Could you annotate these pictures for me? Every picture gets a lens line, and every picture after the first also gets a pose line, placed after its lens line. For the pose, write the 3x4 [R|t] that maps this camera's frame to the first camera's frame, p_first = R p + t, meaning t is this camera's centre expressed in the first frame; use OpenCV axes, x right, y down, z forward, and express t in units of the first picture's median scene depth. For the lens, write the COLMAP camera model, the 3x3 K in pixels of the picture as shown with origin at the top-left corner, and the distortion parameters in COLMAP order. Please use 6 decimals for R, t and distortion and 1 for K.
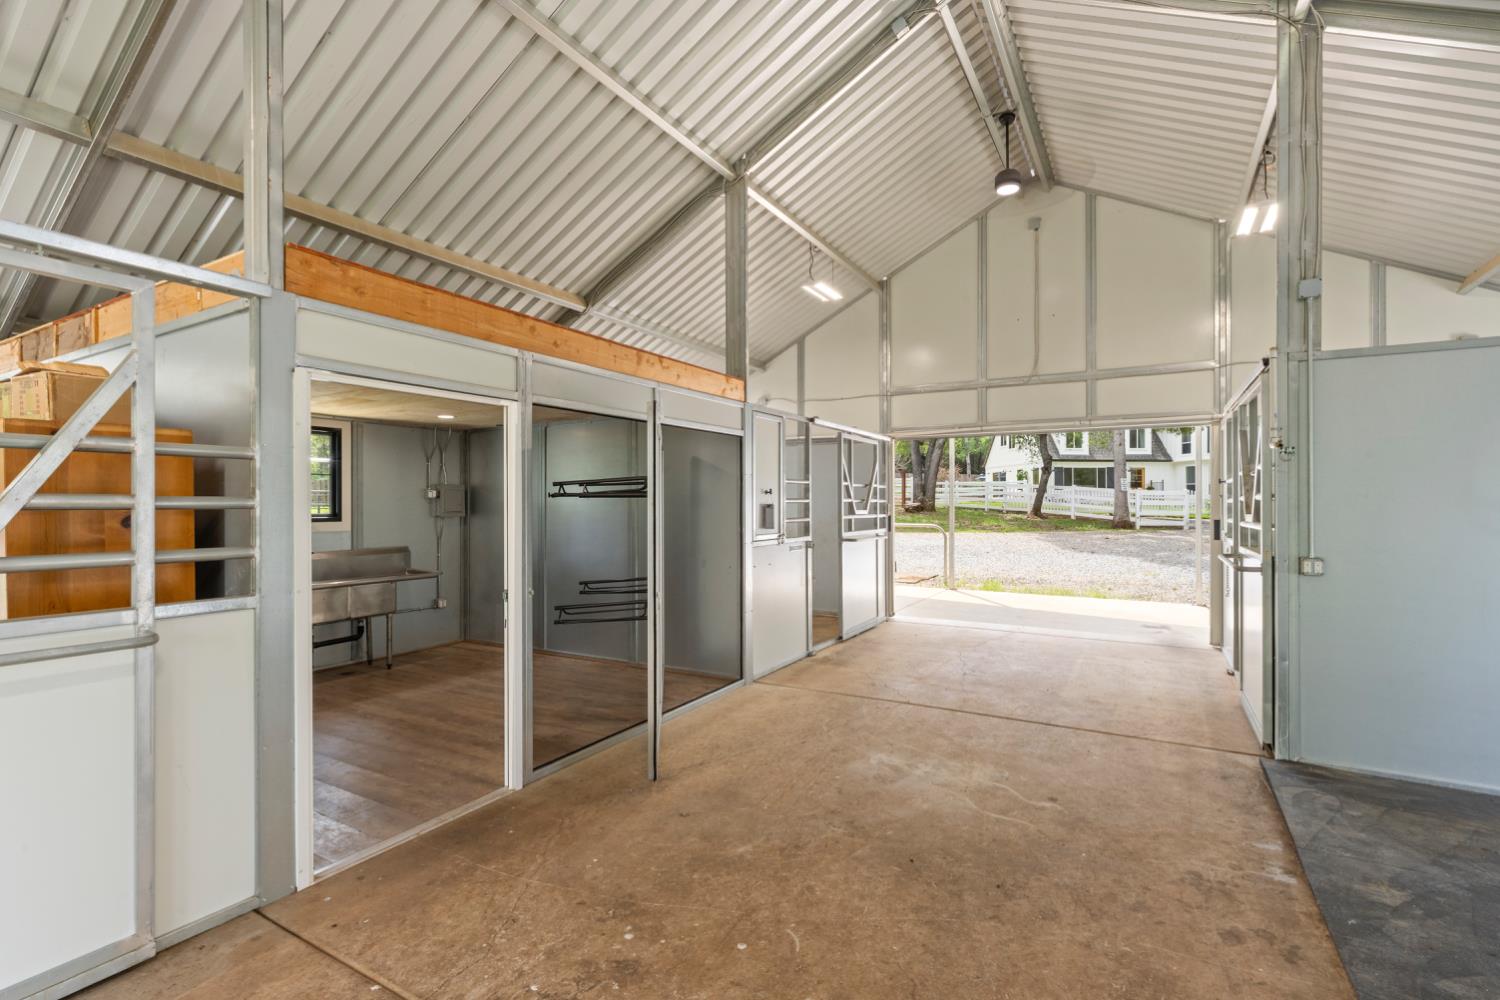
lens RADIAL K [[664.2, 0, 763.0], [0, 664.2, 495.0], [0, 0, 1]] dist [-0.015596, 0.000121]
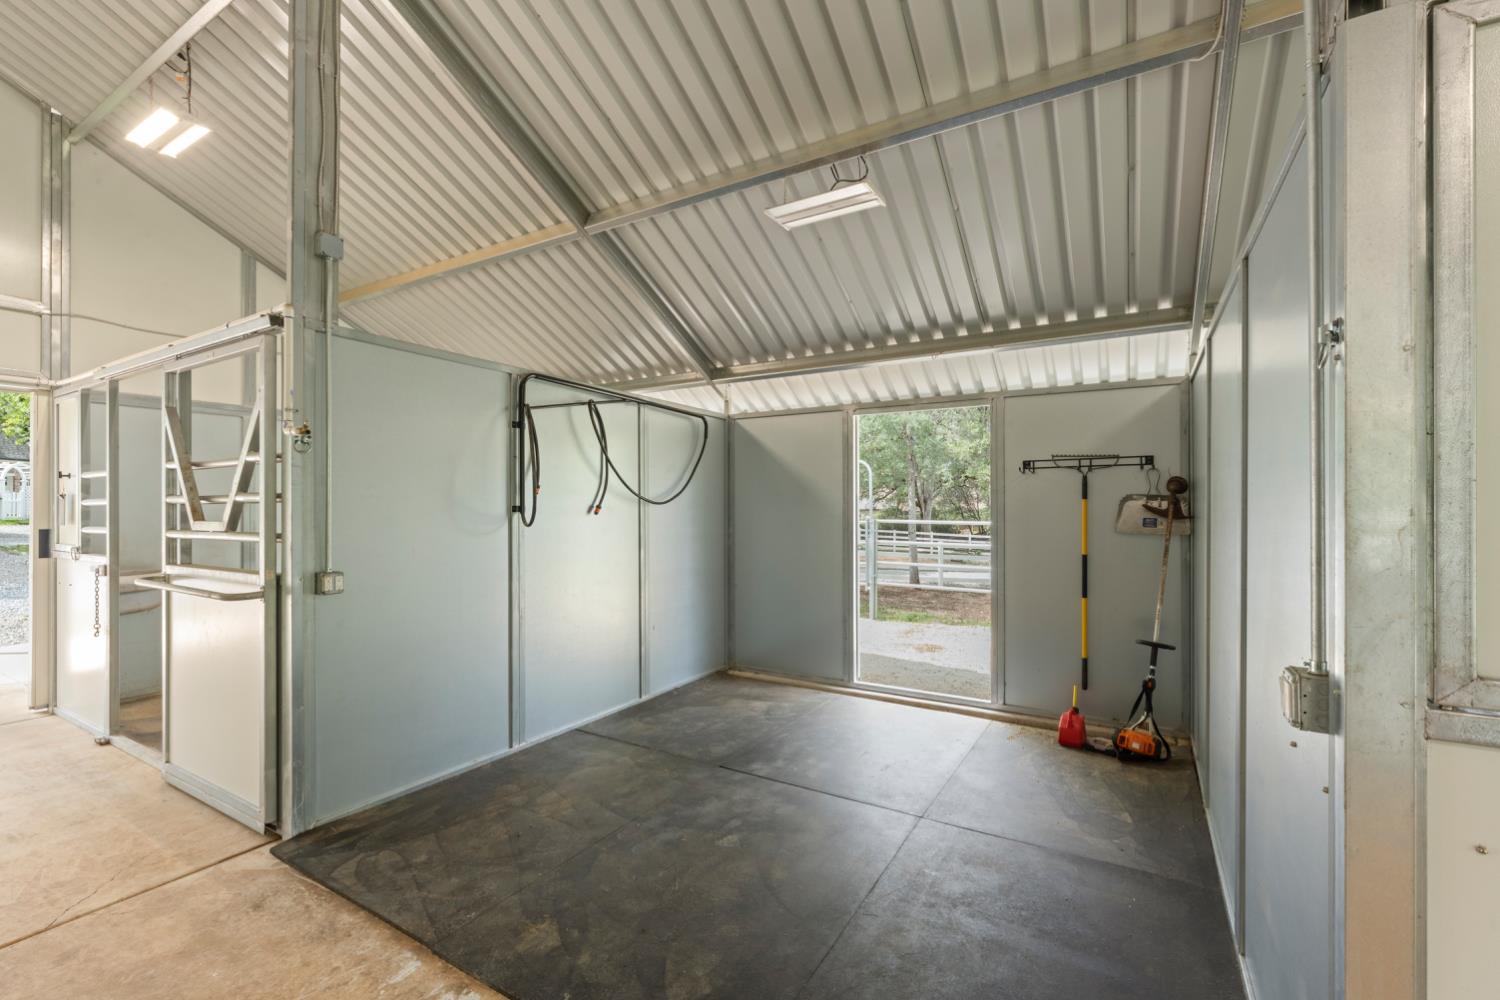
lens RADIAL K [[642.0, 0, 746.5], [0, 642.0, 502.1], [0, 0, 1]] dist [-0.000566, -0.000058]
pose [[0.023674, 0.006212, 0.999700, 0.037130], [-0.013402, 0.999893, -0.005896, 0.004707], [-0.999630, -0.013258, 0.023755, 0.421603]]
